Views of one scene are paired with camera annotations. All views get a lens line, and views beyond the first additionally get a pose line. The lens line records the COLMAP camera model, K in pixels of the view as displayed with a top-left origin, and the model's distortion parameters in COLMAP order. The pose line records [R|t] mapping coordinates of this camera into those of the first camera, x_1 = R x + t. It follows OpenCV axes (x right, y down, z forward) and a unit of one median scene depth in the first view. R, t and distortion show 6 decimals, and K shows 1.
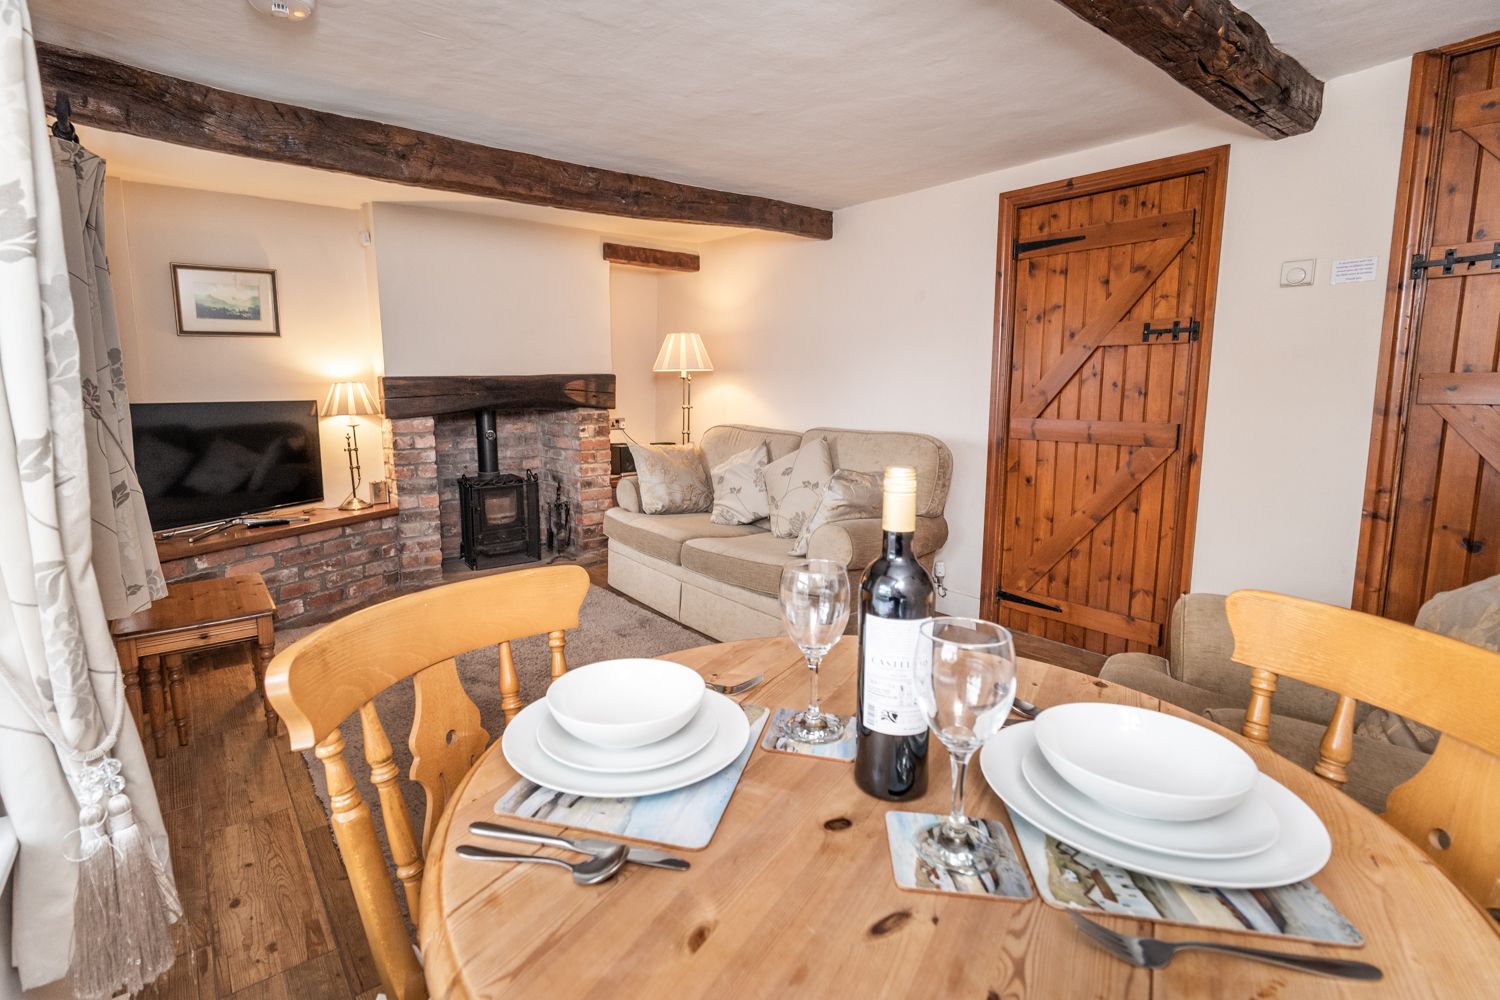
lens RADIAL K [[707.2, 0, 698.0], [0, 707.2, 471.5], [0, 0, 1]] dist [-0.001612, 0.000159]
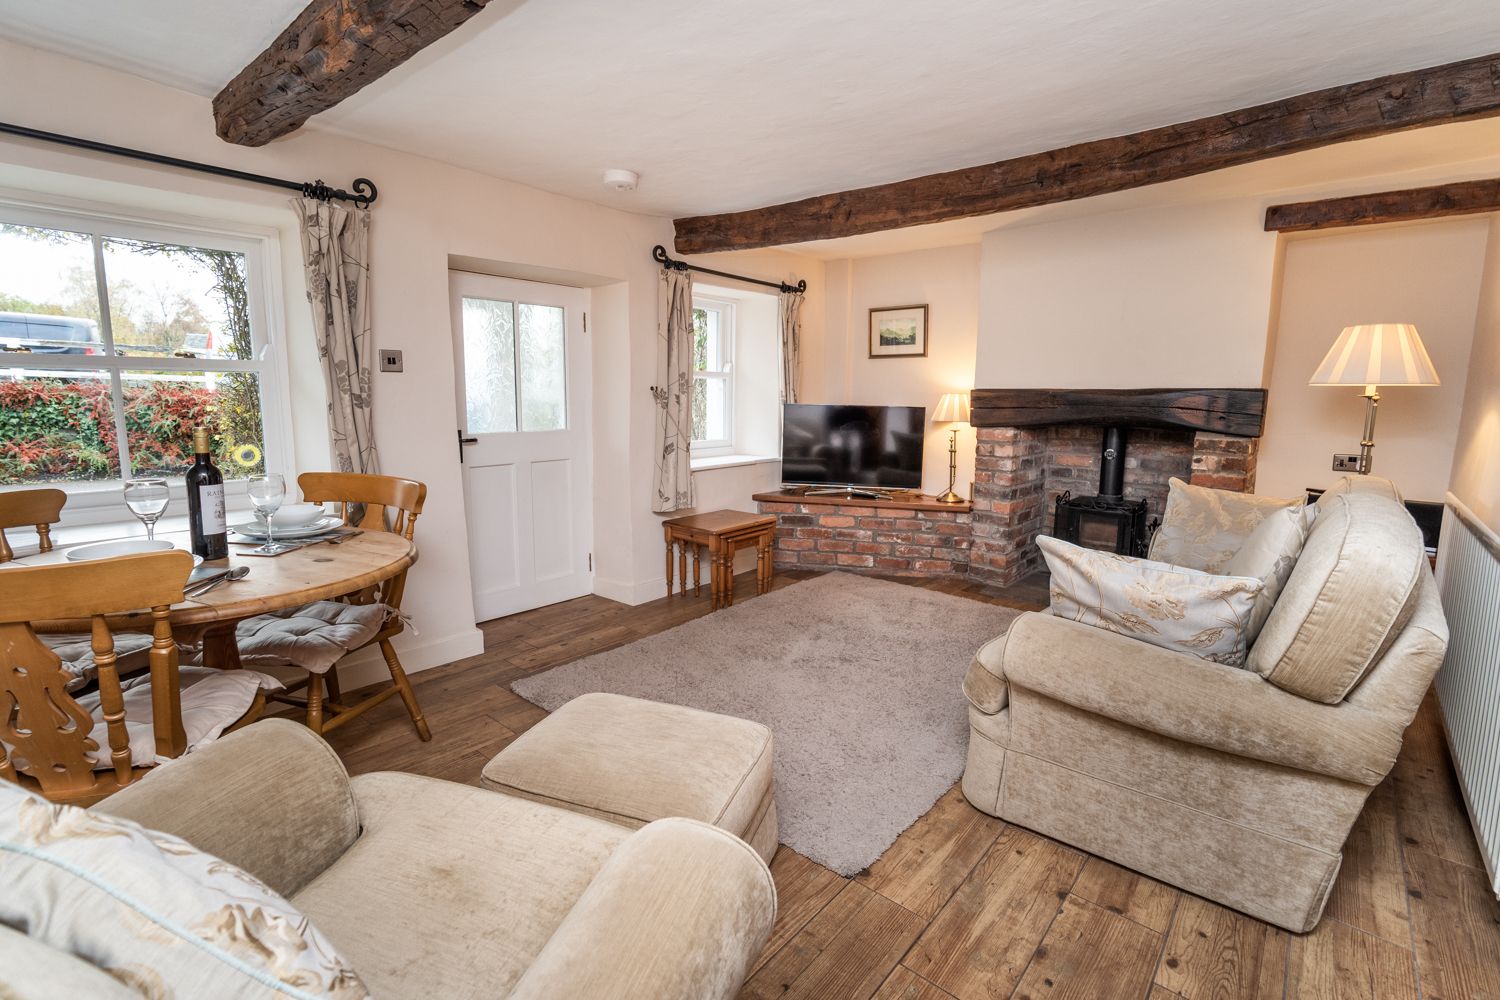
lens RADIAL K [[693.3, 0, 765.2], [0, 693.3, 476.9], [0, 0, 1]] dist [-0.000349, 0.000371]
pose [[0.224965, 0.134341, -0.965061, 0.550767], [-0.137219, 0.984947, 0.105123, -0.065522], [0.964656, 0.108775, 0.240013, 0.424121]]
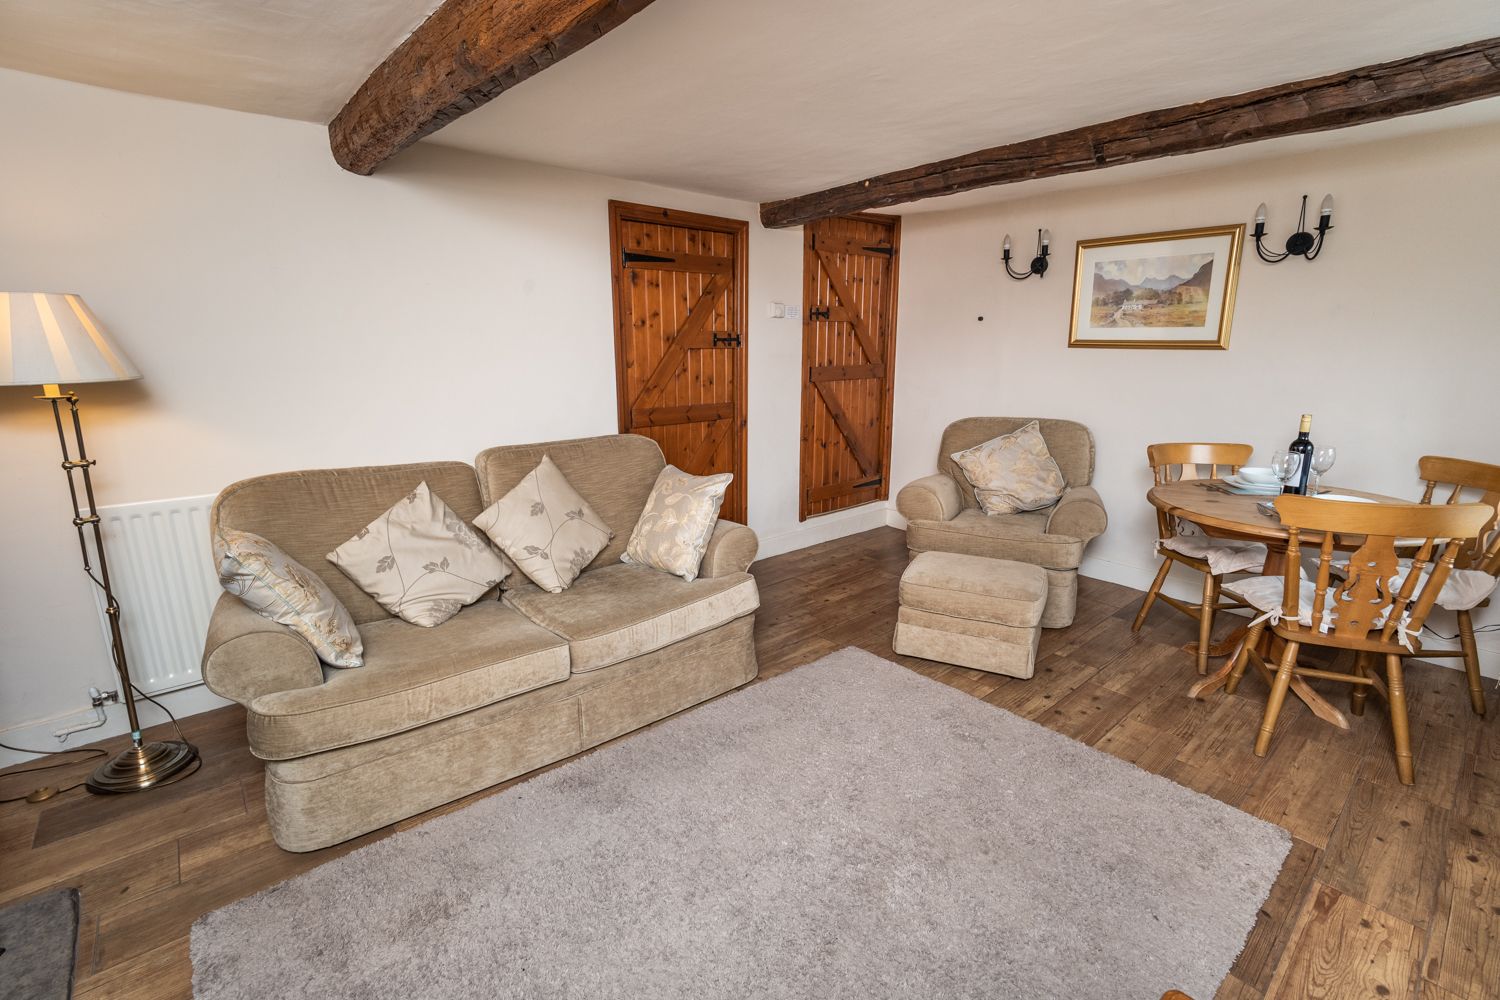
lens RADIAL K [[680.3, 0, 750.0], [0, 680.3, 500.0], [0, 0, 1]] dist [-0.000691, 0.000341]
pose [[-0.068422, -0.218701, 0.973390, -0.555349], [0.132427, 0.965052, 0.226136, -0.133459], [-0.988828, 0.144376, -0.037069, 0.736826]]
